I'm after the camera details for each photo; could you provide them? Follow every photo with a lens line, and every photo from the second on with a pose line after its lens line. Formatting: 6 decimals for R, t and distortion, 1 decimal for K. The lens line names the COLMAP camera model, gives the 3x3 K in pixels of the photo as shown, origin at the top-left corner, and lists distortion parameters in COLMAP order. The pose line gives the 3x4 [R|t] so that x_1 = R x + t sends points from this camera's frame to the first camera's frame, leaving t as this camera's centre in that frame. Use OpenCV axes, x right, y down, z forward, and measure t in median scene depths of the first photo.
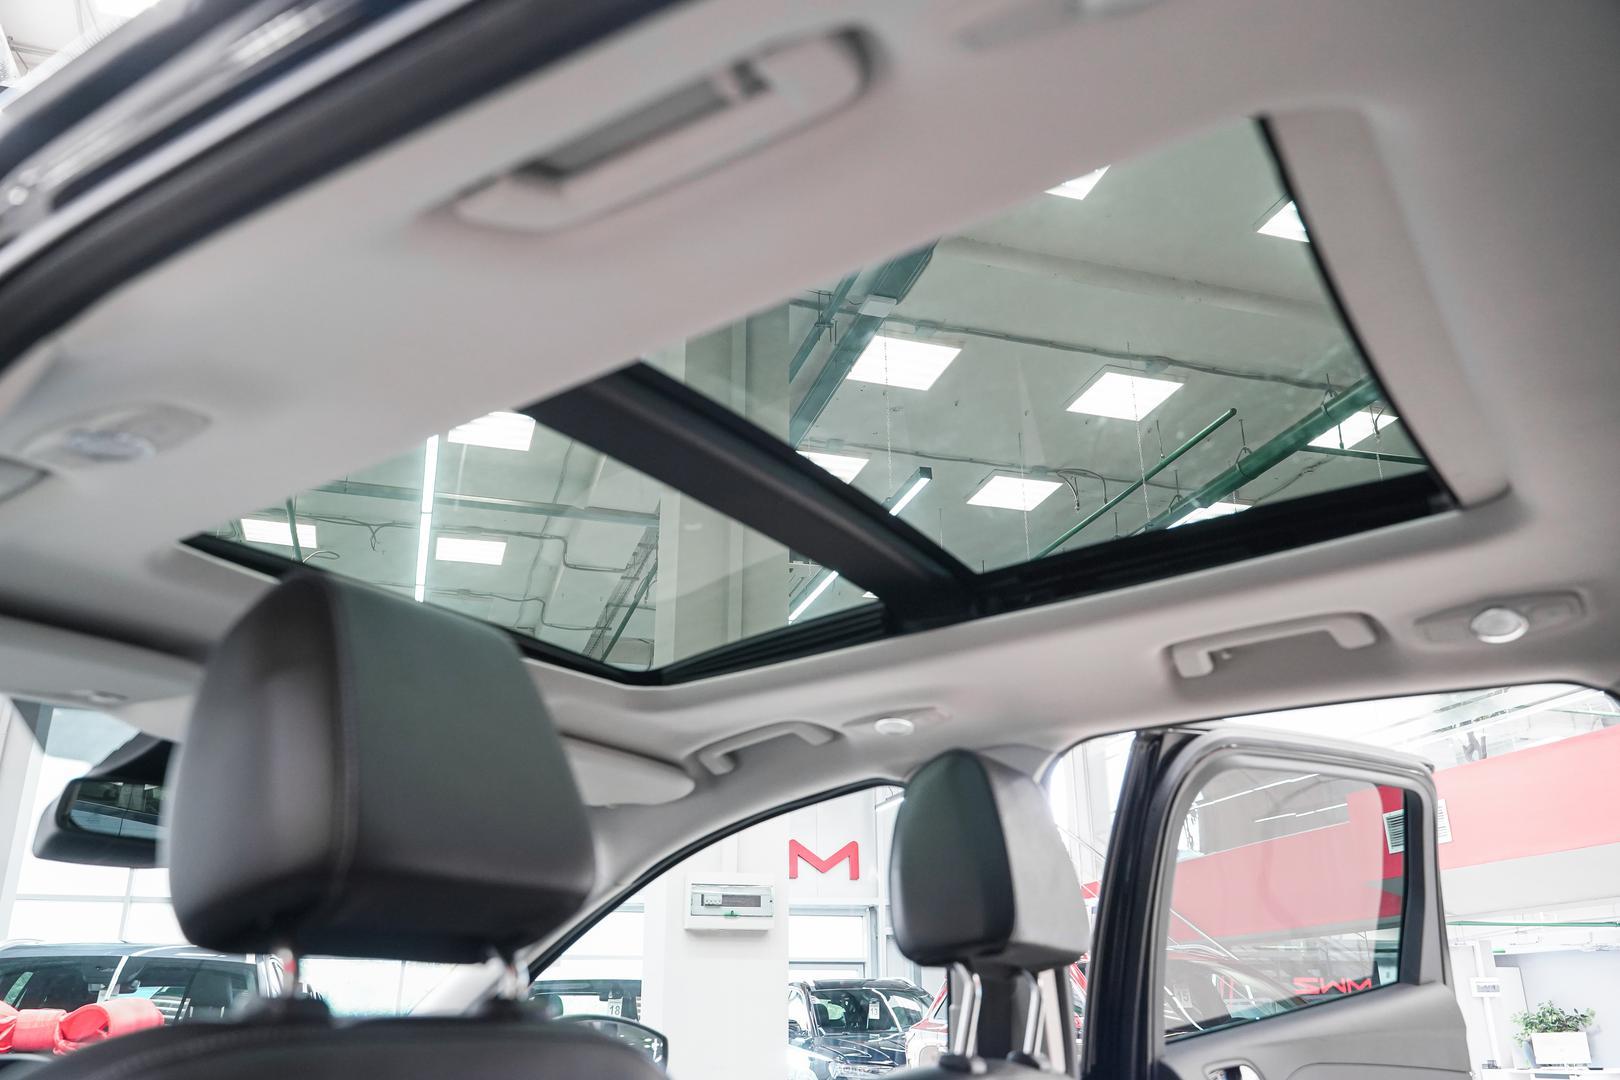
lens RADIAL K [[1248.4, 0, 810.0], [0, 1248.4, 540.0], [0, 0, 1]] dist [-0.006880, -0.007648]
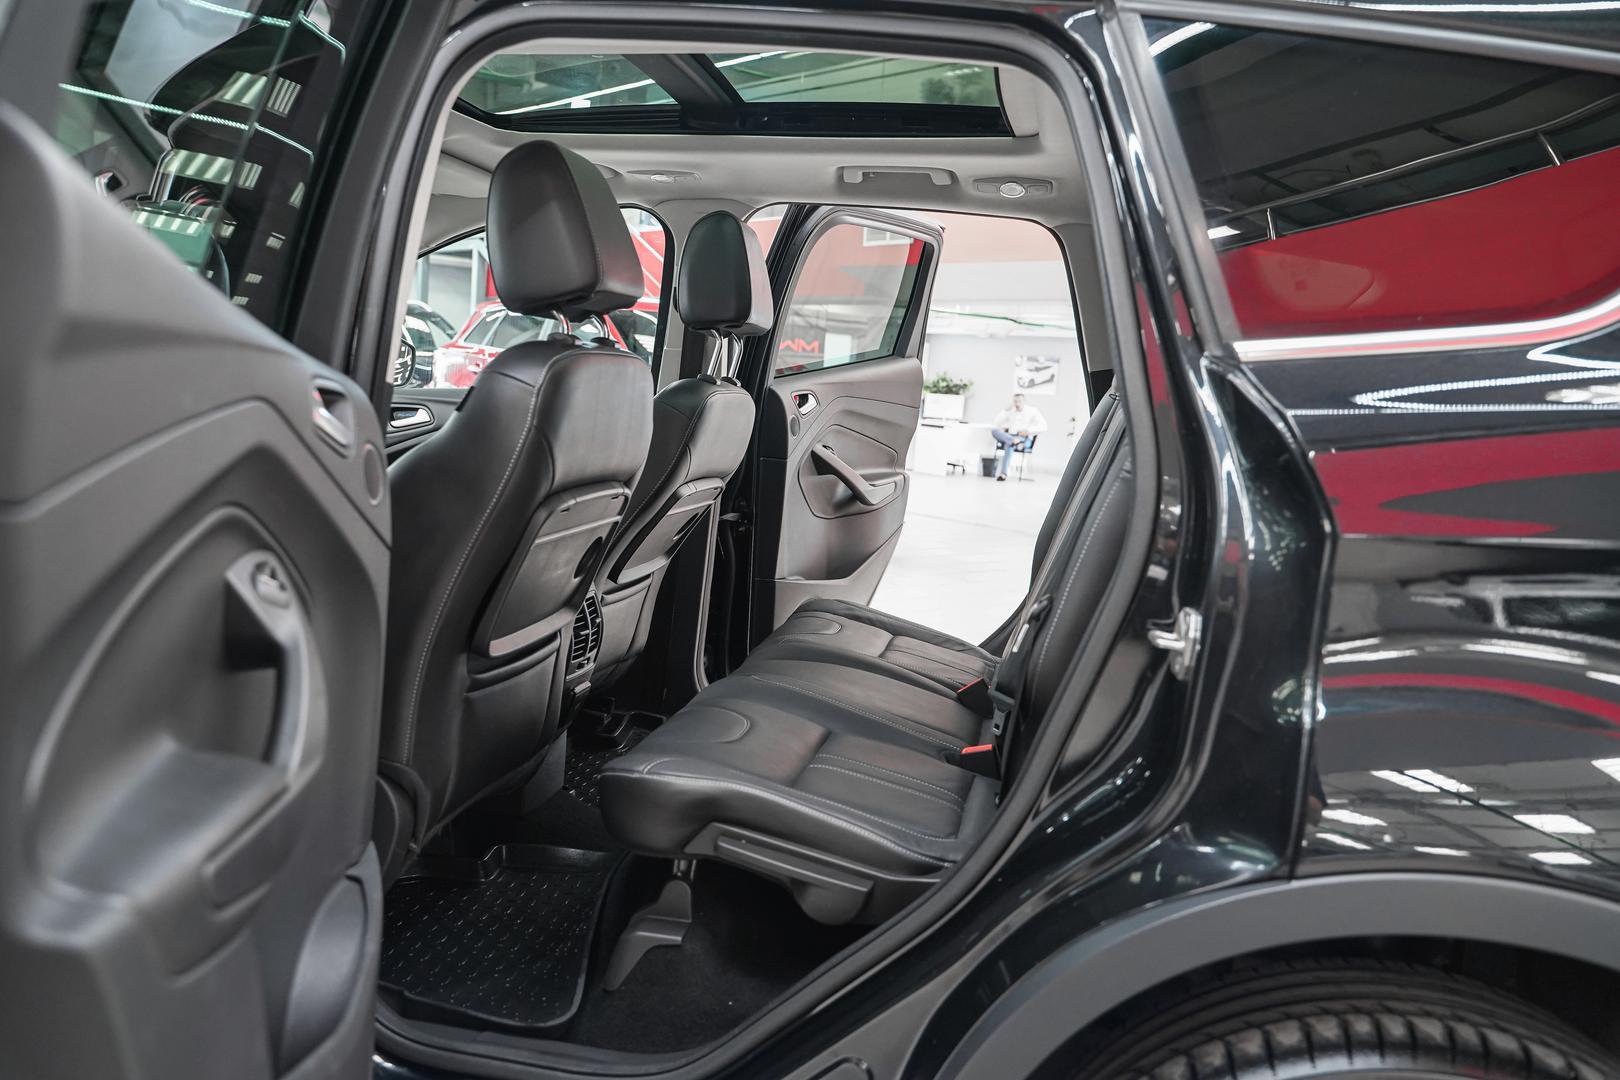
lens RADIAL K [[1301.0, 0, 810.0], [0, 1301.0, 540.0], [0, 0, 1]] dist [-0.017961, -0.003806]
pose [[0.912777, 0.023627, 0.407775, -0.447309], [-0.220145, 0.869374, 0.442409, -0.234283], [-0.344056, -0.493590, 0.798746, -0.634324]]
